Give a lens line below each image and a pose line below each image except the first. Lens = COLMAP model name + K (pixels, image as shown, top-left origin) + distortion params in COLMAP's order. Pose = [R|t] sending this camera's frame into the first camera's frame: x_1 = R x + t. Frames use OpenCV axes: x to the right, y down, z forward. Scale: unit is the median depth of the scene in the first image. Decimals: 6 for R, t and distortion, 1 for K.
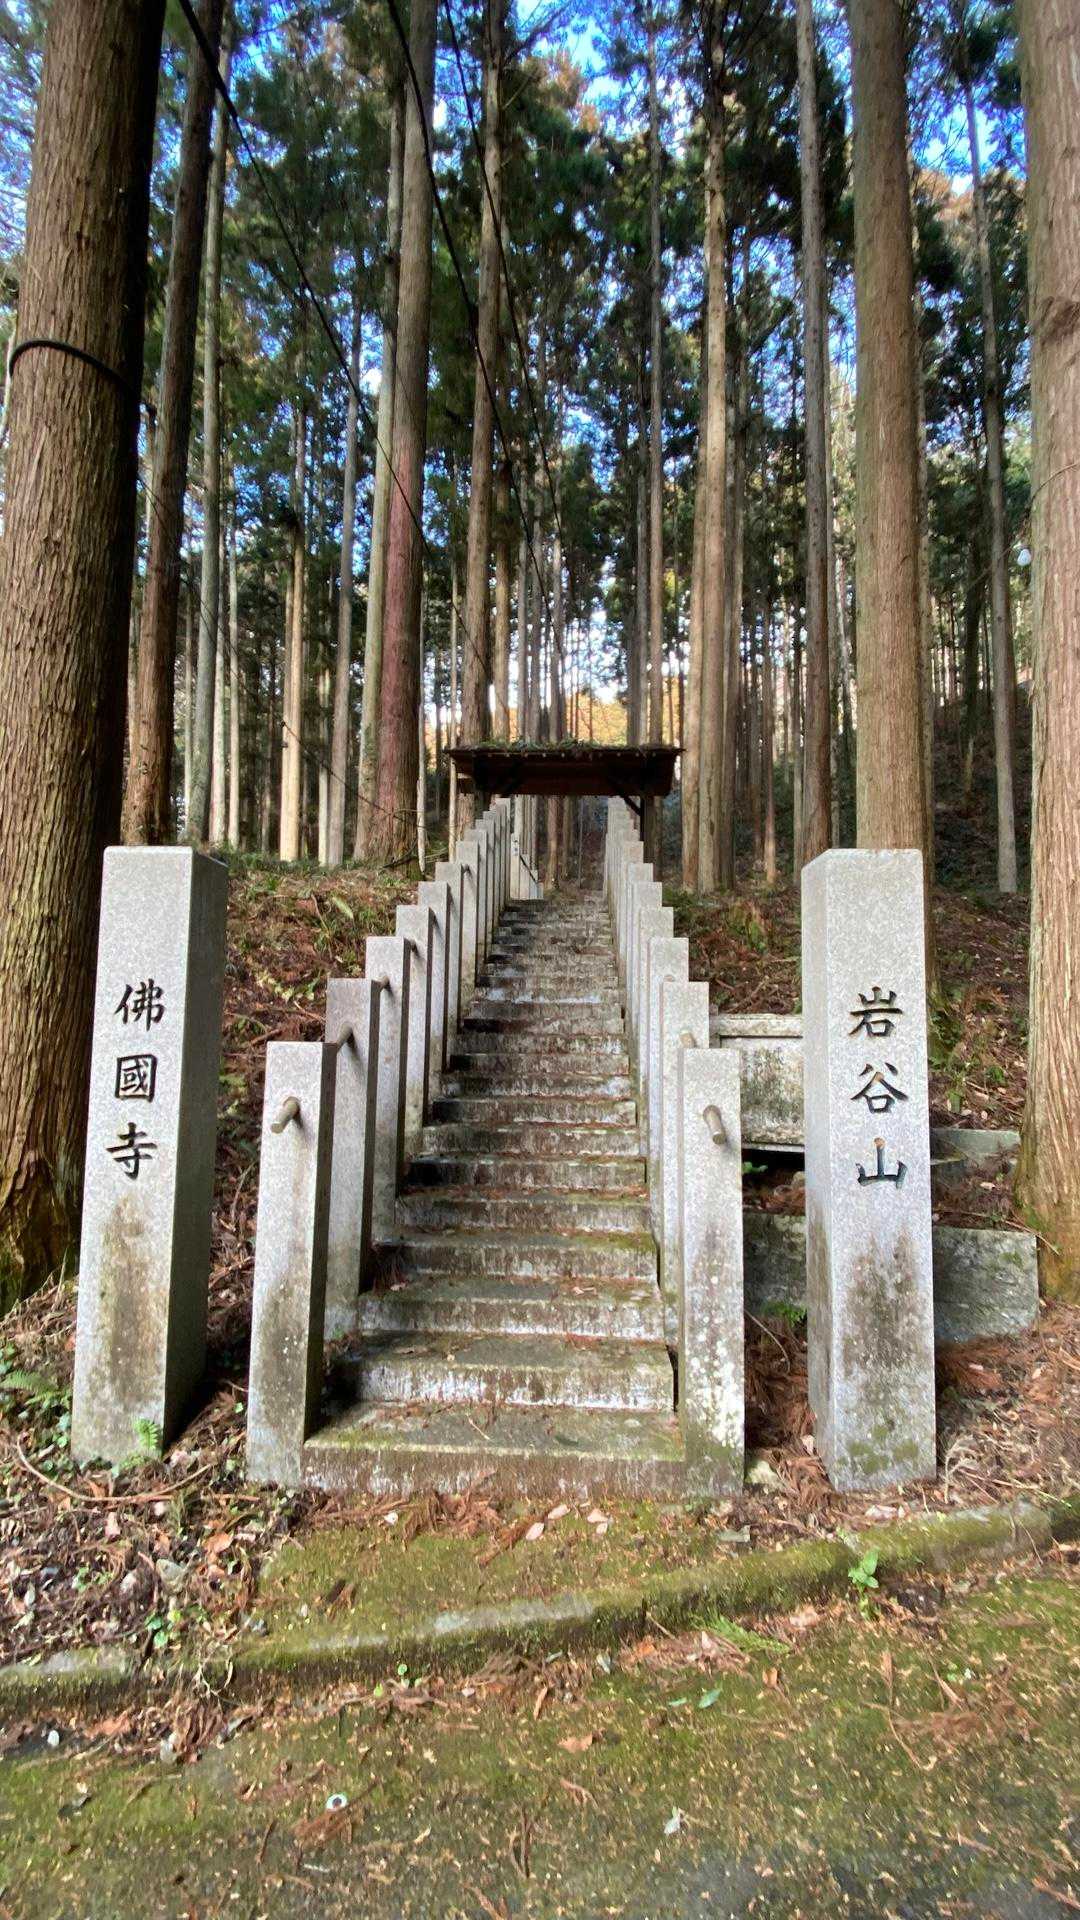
lens RADIAL K [[844.4, 0, 528.8], [0, 844.4, 960.0], [0, 0, 1]] dist [-0.000244, -0.000430]
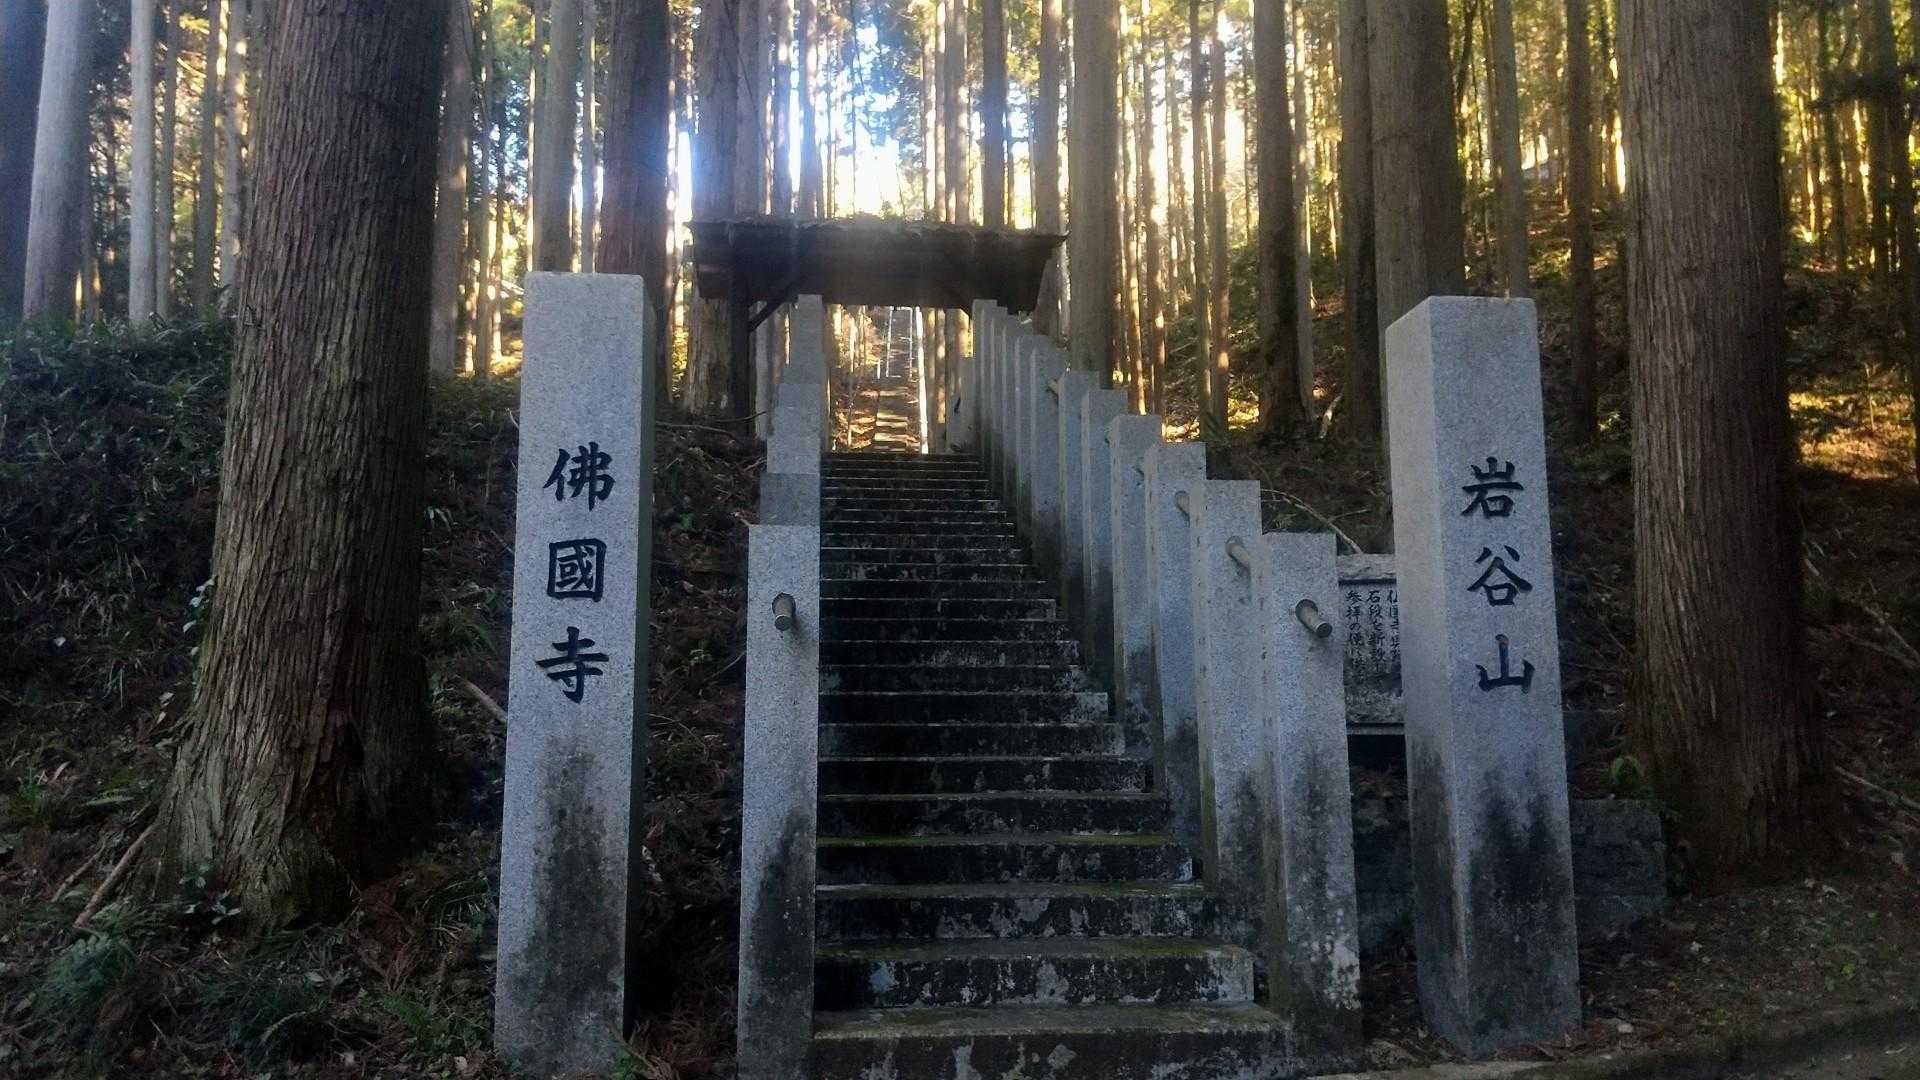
lens RADIAL K [[1510.6, 0, 916.7], [0, 1510.6, 534.7], [0, 0, 1]] dist [0.006538, -0.044325]
pose [[0.989441, 0.007306, 0.144755, -0.360224], [0.002148, 0.997880, -0.065049, 0.197380], [-0.144923, 0.064673, 0.987327, -0.386350]]
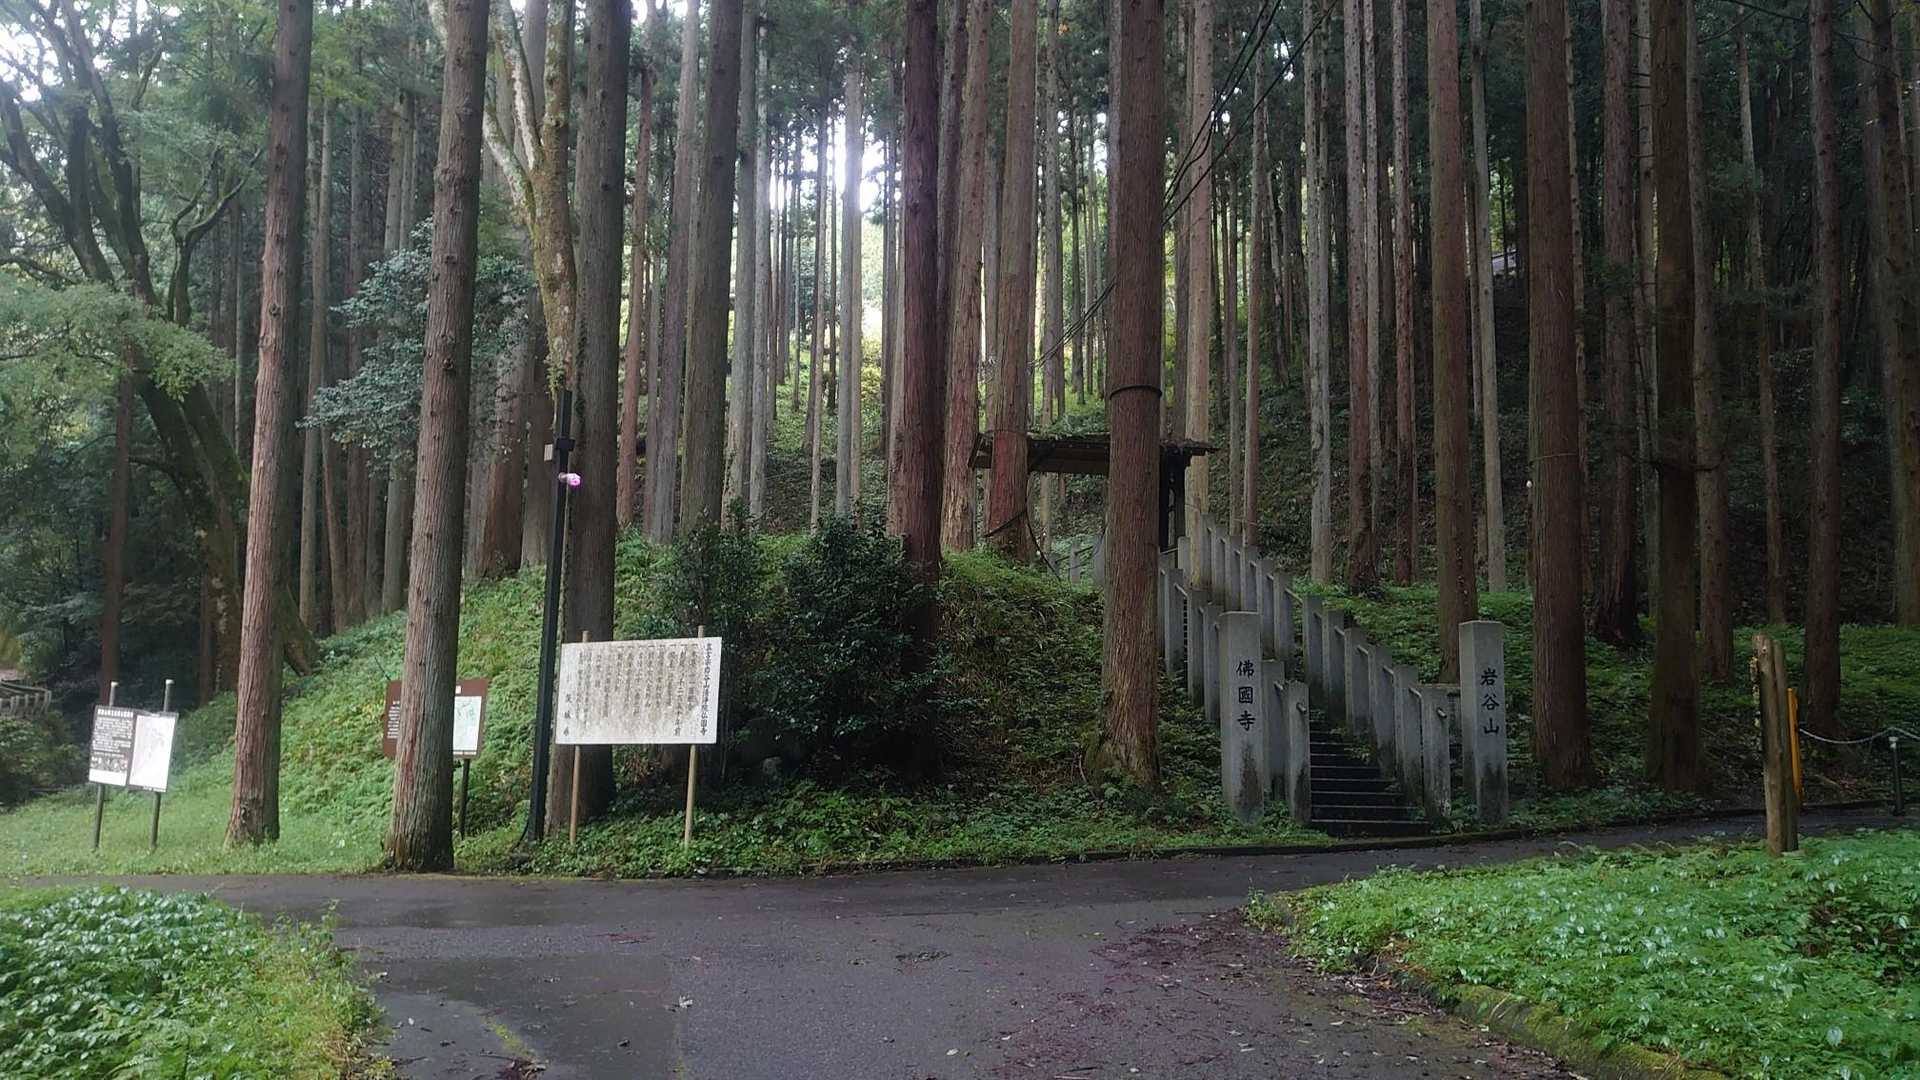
lens RADIAL K [[1639.8, 0, 955.6], [0, 1639.8, 538.8], [0, 0, 1]] dist [0.008402, -0.012706]
pose [[0.976305, 0.040667, 0.212544, -2.577658], [-0.027119, 0.997433, -0.066273, 0.010938], [-0.214693, 0.058939, 0.974902, -4.111539]]
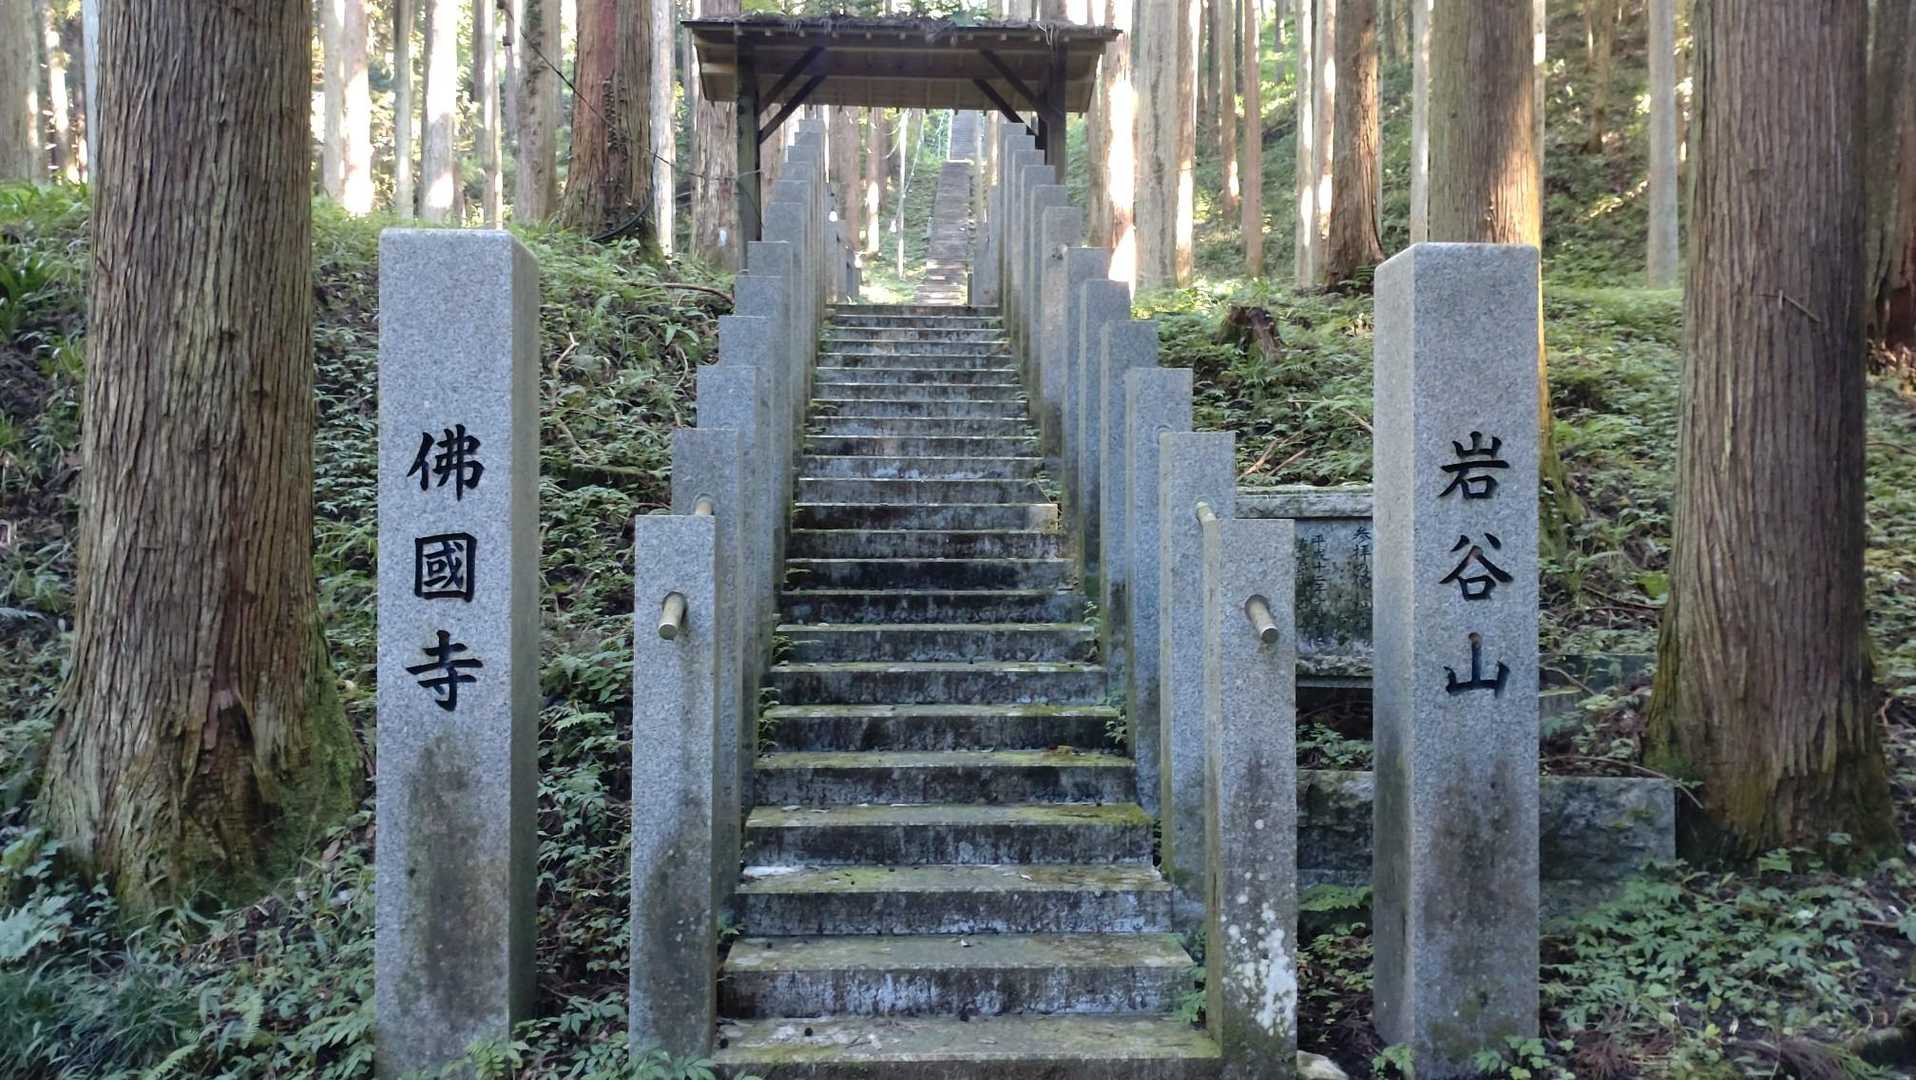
lens RADIAL K [[1636.4, 0, 944.2], [0, 1636.4, 543.4], [0, 0, 1]] dist [0.008402, -0.012706]
pose [[0.994738, -0.009300, 0.102030, -0.194753], [0.001562, 0.997132, 0.075663, 0.018890], [-0.102441, -0.075106, 0.991900, -0.376075]]
